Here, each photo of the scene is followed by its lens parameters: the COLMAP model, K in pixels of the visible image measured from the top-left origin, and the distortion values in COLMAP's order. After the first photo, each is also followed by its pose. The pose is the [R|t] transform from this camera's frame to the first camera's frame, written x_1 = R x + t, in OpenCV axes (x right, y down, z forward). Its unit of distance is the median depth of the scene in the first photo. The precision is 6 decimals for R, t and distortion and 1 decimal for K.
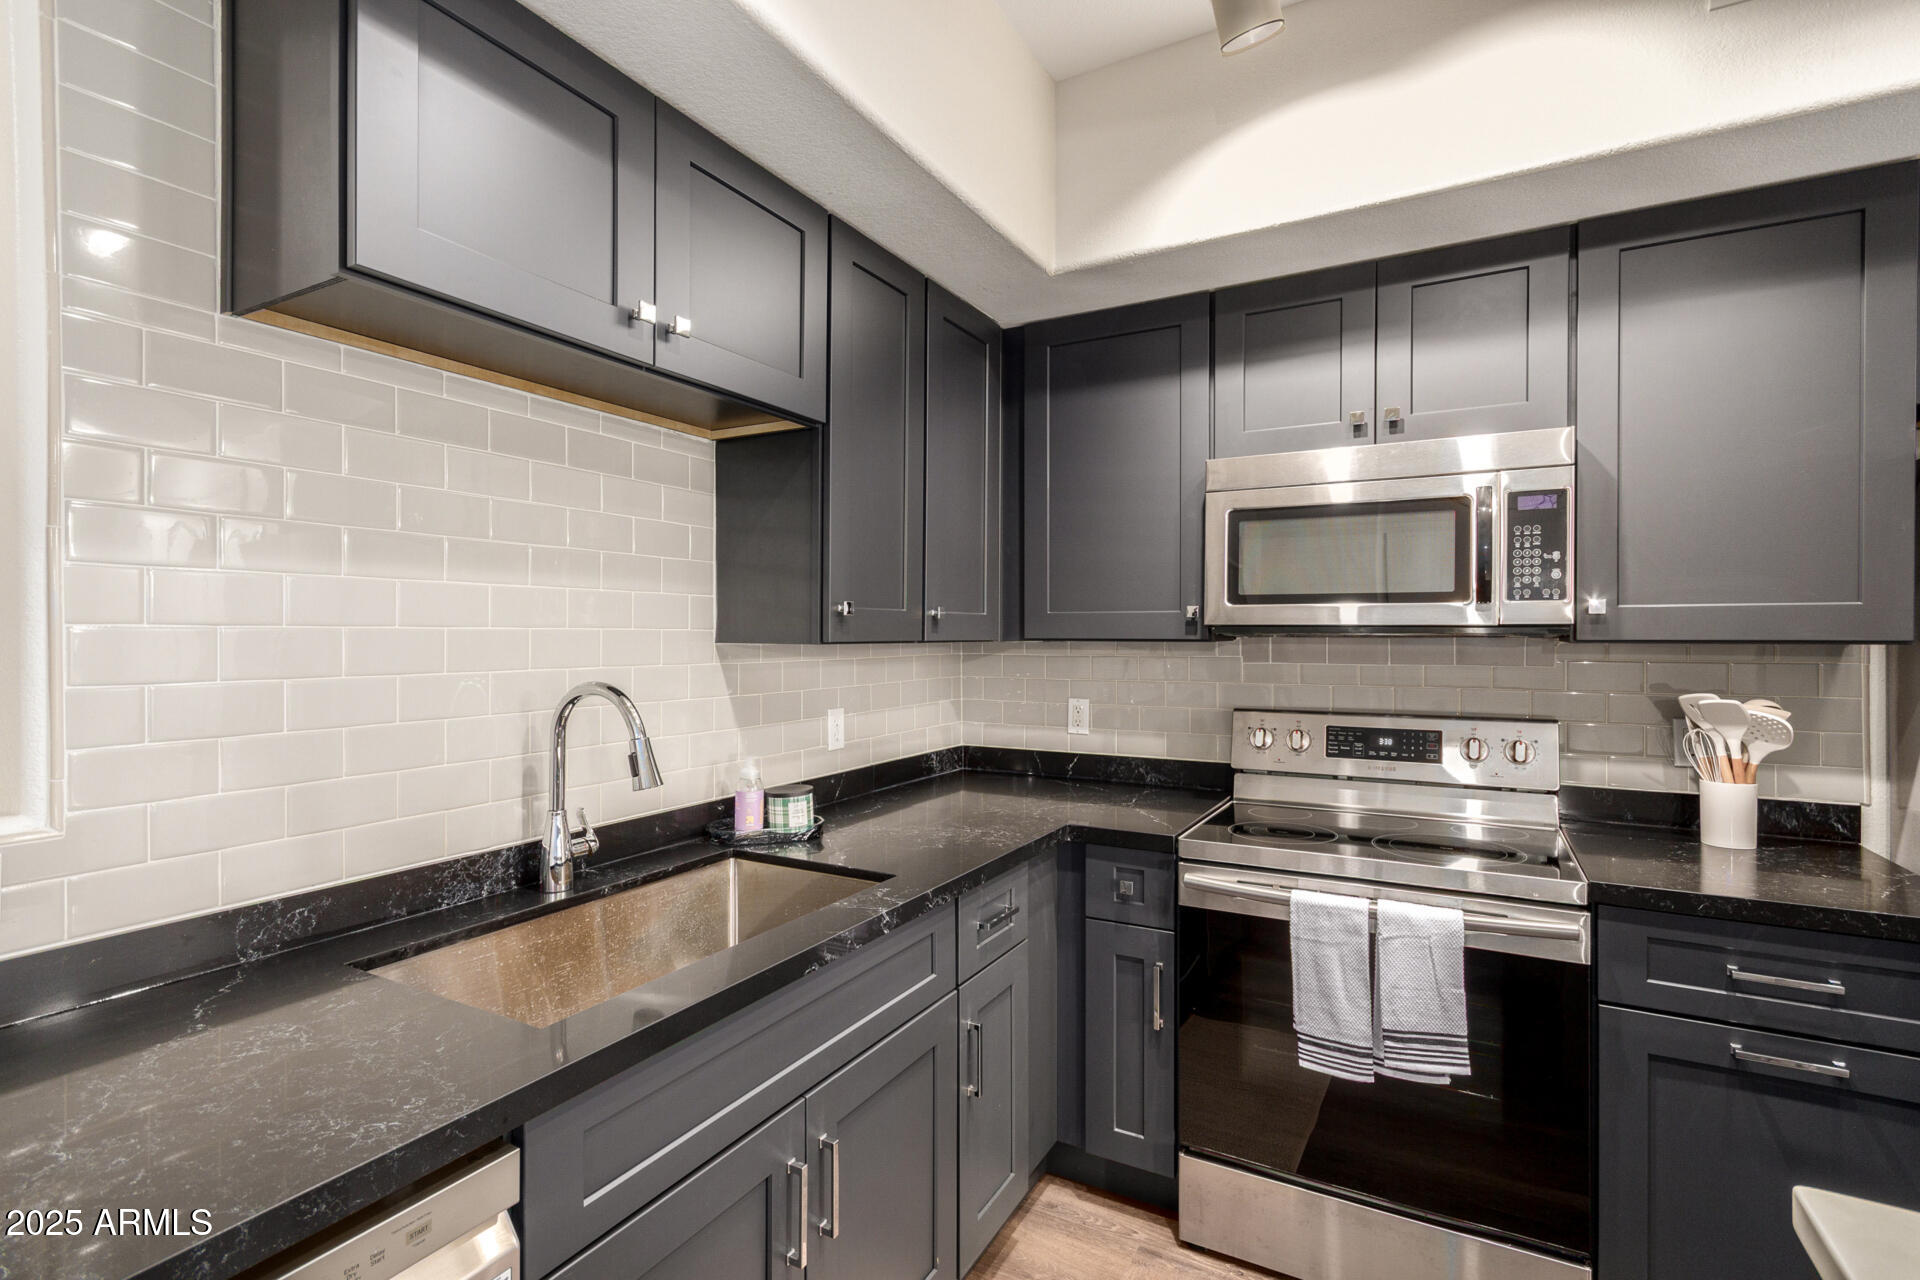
lens RADIAL K [[894.9, 0, 953.4], [0, 894.9, 640.7], [0, 0, 1]] dist [0.004813, 0.000251]
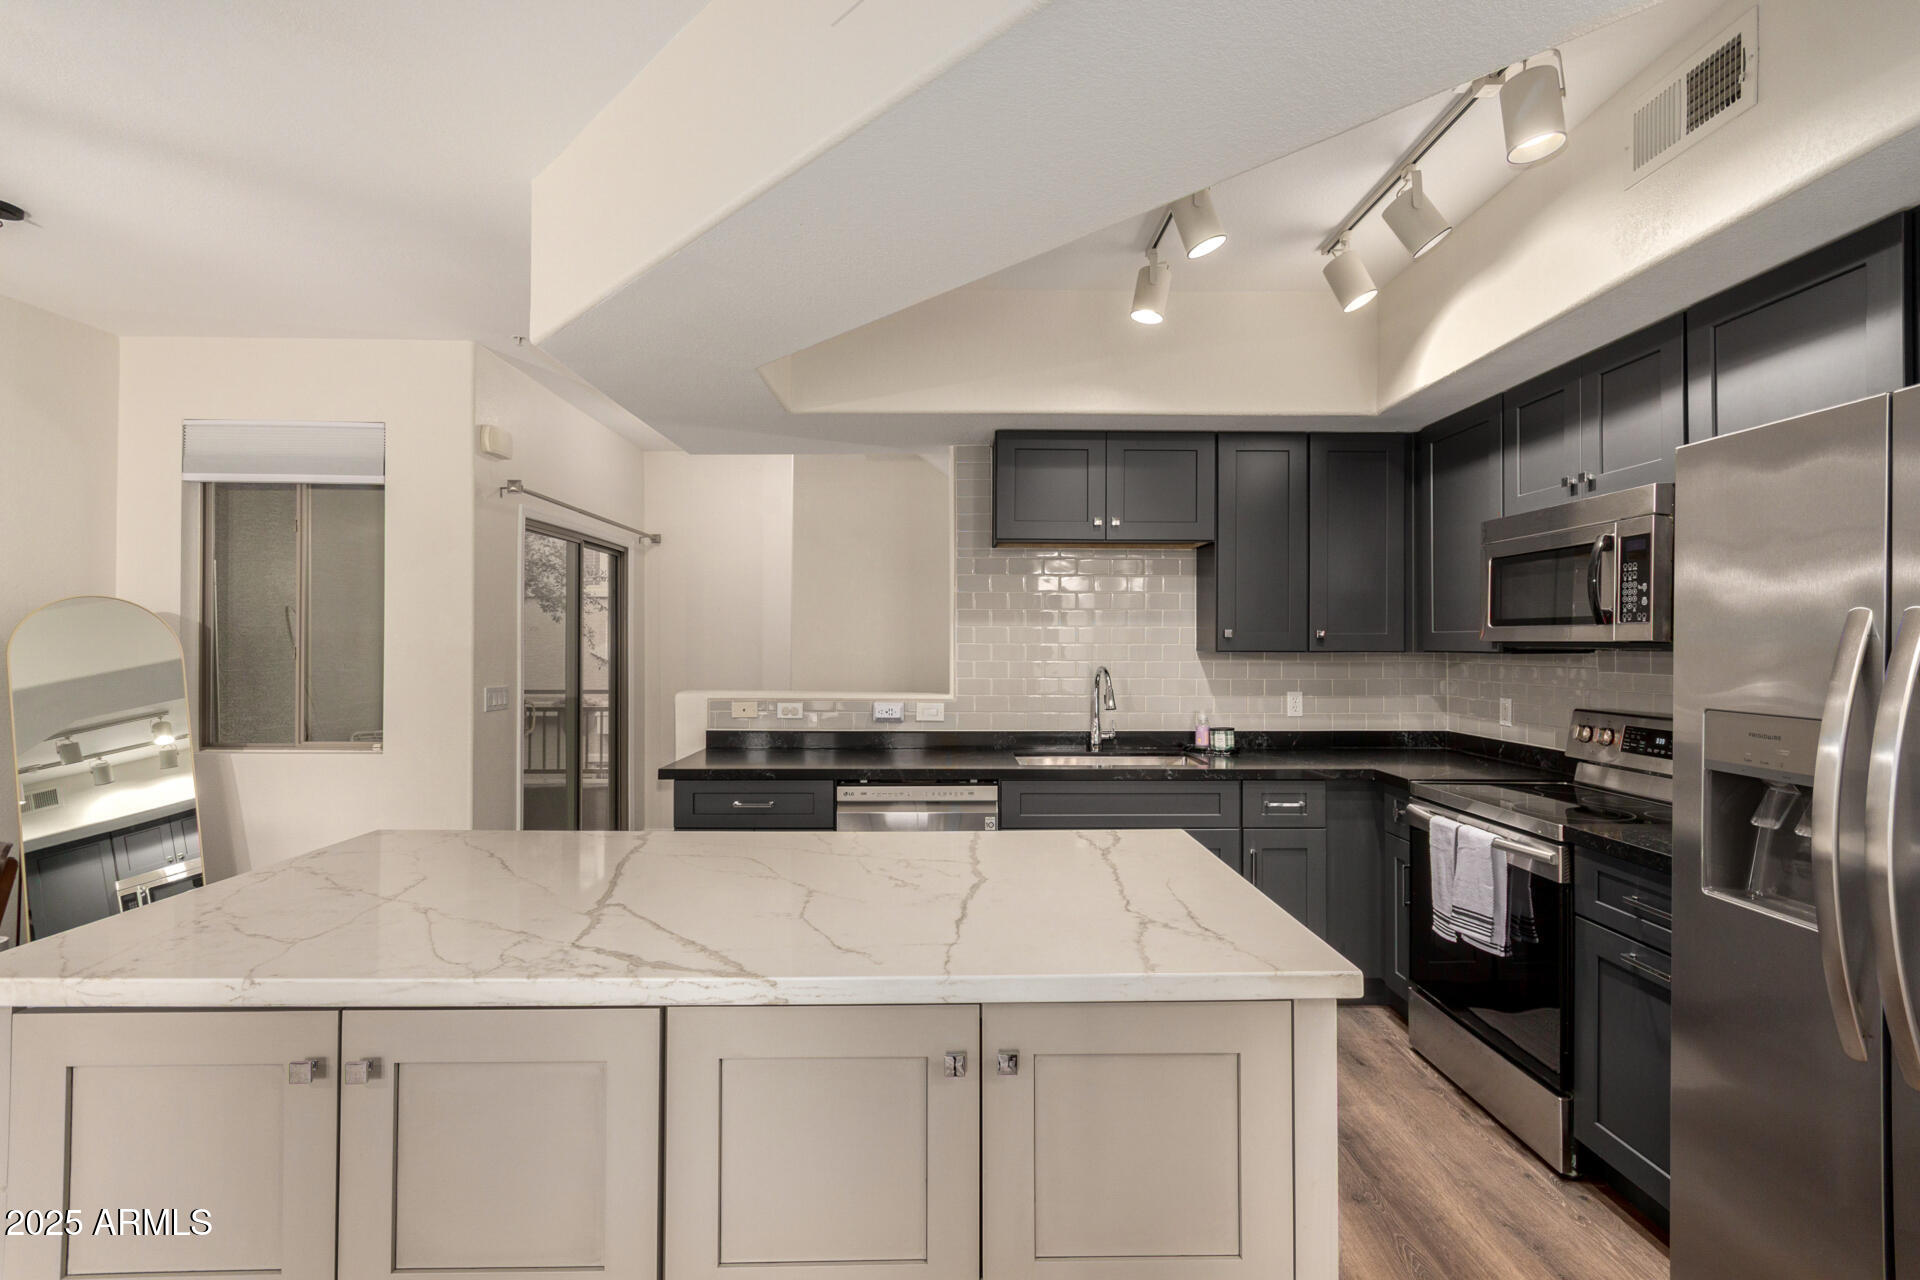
lens RADIAL K [[894.9, 0, 957.0], [0, 894.9, 641.0], [0, 0, 1]] dist [0.004813, 0.000251]
pose [[0.487532, -0.001645, -0.873103, 1.228075], [-0.009587, 0.999928, -0.007237, -0.000422], [0.873052, 0.011898, 0.487482, -0.431609]]
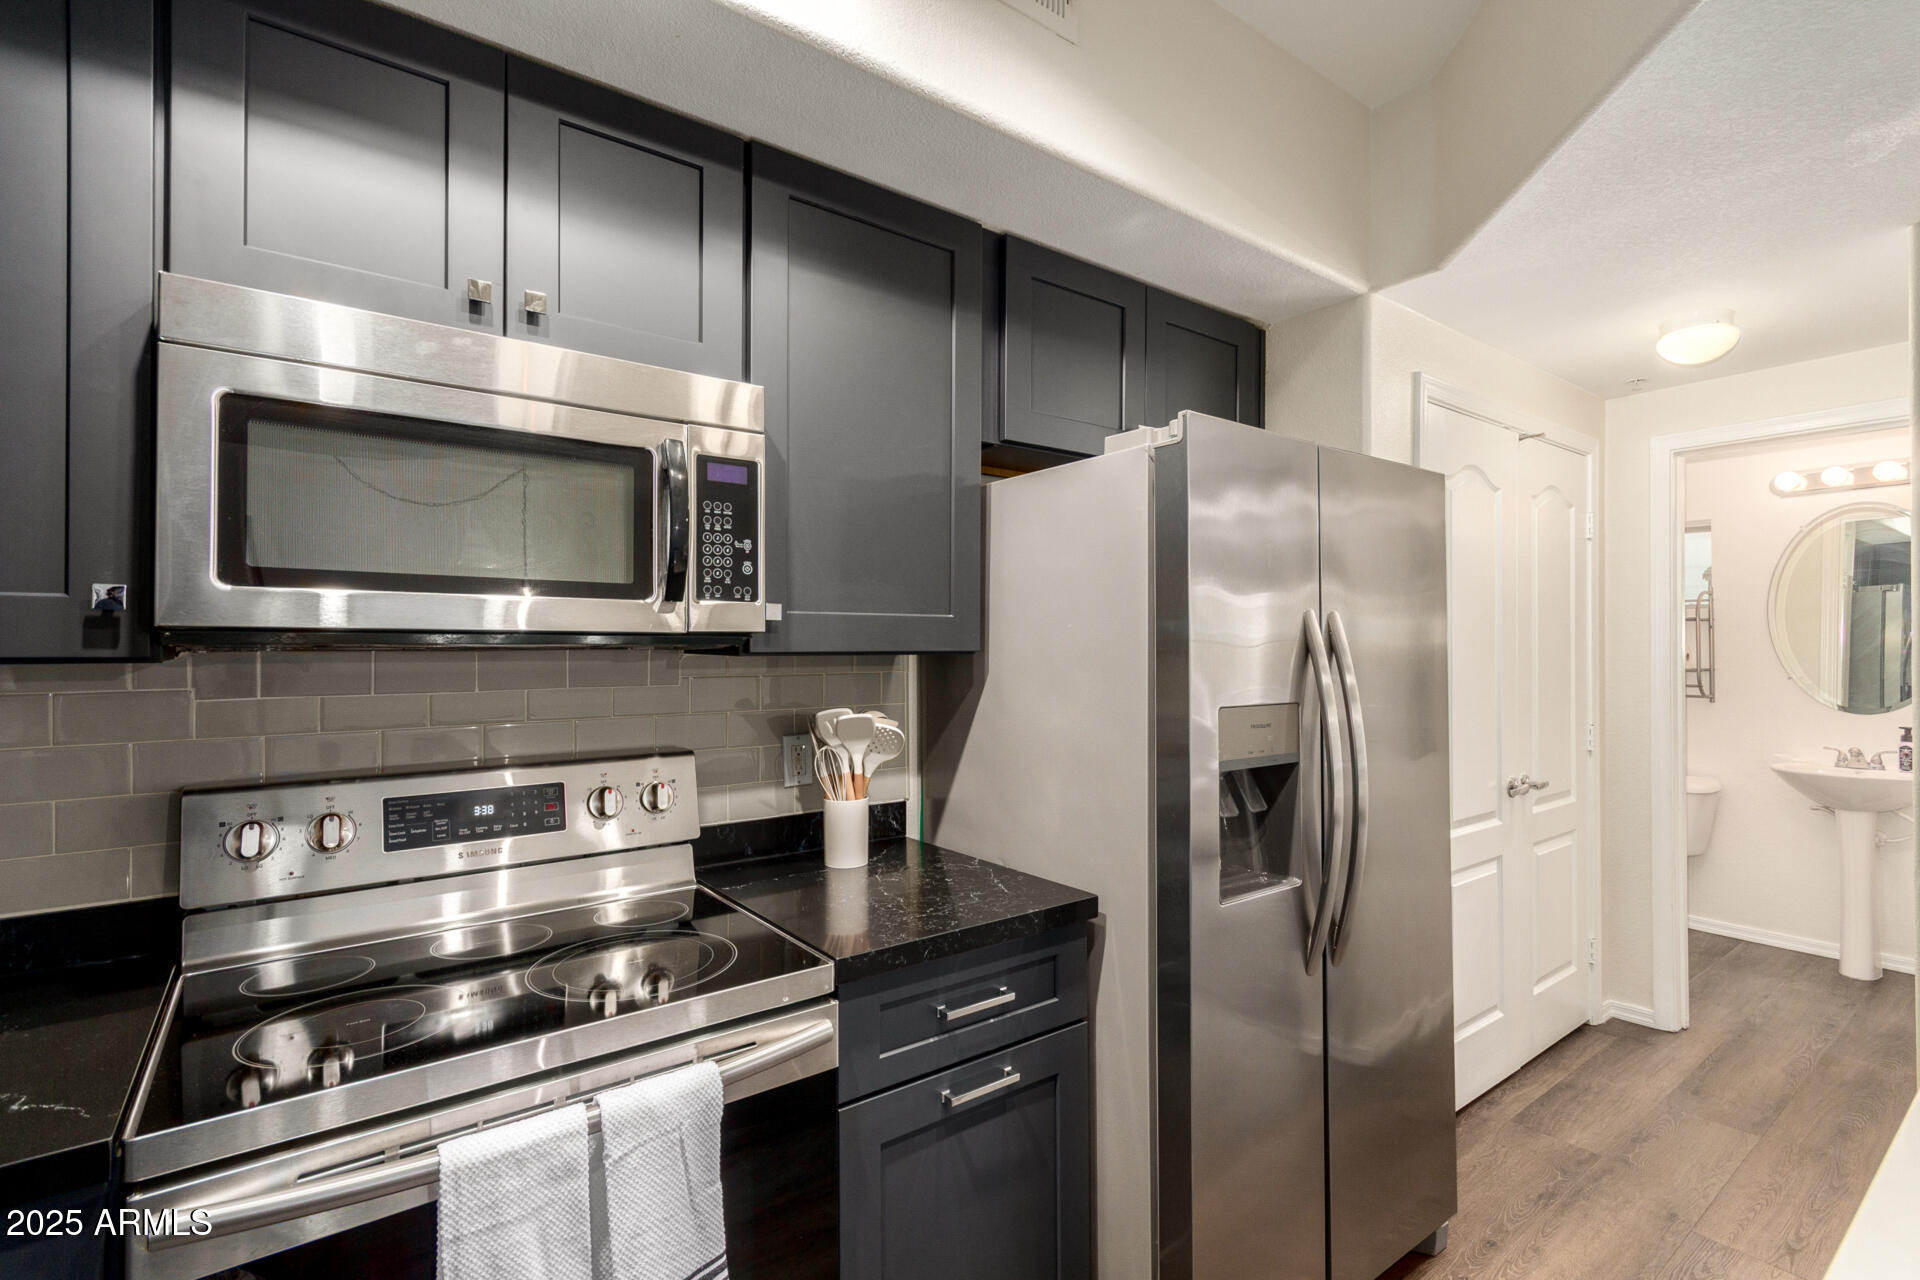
lens RADIAL K [[894.9, 0, 955.4], [0, 894.9, 642.1], [0, 0, 1]] dist [0.004813, 0.000251]
pose [[0.405899, 0.004456, 0.913907, 0.027634], [0.008912, 0.999921, -0.008833, -0.001364], [-0.913874, 0.011730, 0.405827, 0.486558]]
